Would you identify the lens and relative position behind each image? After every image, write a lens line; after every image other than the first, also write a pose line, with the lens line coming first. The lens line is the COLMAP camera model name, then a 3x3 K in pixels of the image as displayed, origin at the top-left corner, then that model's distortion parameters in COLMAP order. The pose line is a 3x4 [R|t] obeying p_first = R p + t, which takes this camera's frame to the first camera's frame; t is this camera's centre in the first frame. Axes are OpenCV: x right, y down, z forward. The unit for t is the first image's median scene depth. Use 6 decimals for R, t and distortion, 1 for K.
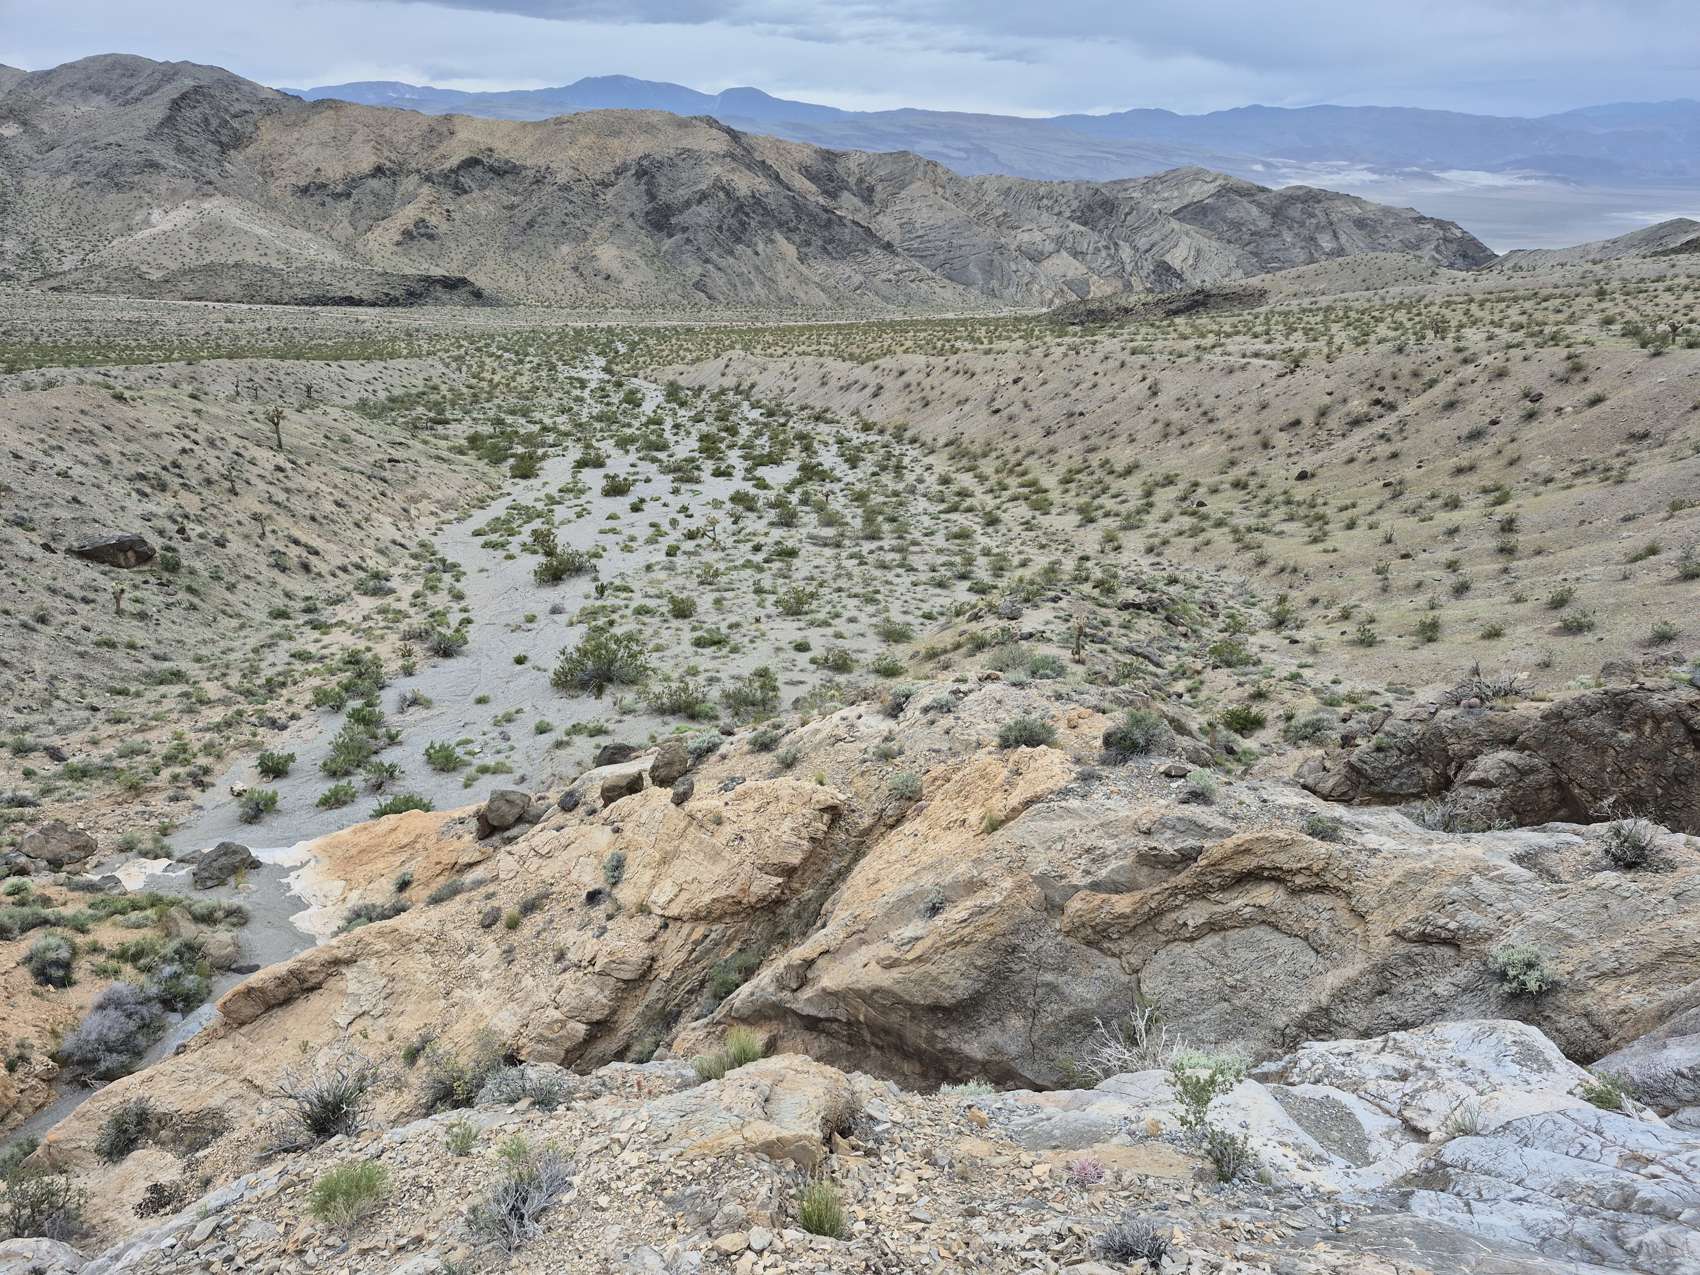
lens RADIAL K [[1129.3, 0, 860.7], [0, 1129.3, 622.7], [0, 0, 1]] dist [0.078409, -0.086137]
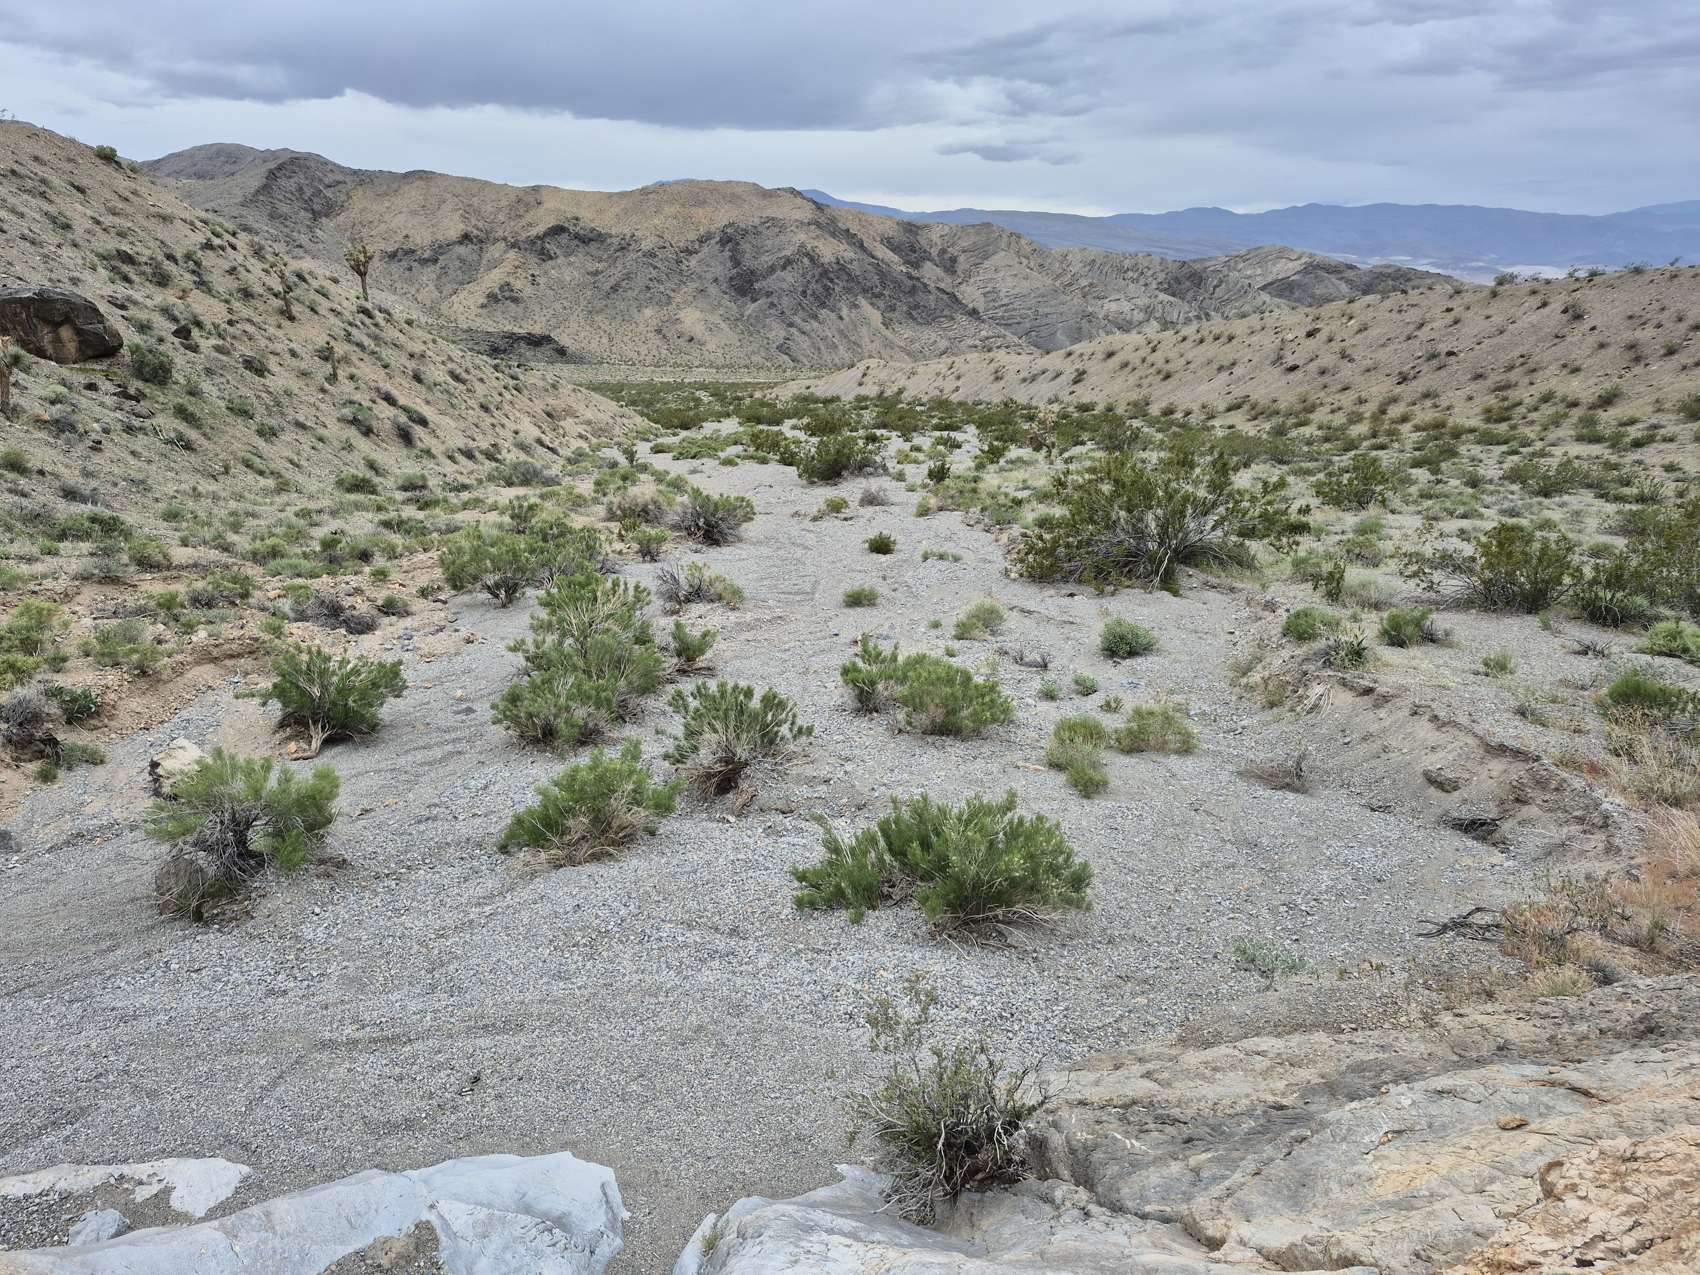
lens RADIAL K [[1129.3, 0, 845.4], [0, 1129.3, 626.0], [0, 0, 1]] dist [0.078409, -0.086137]
pose [[0.998141, 0.016925, -0.058558, -0.160764], [-0.021142, 0.997169, -0.072161, 0.053361], [0.057171, 0.073265, 0.995672, 0.316285]]
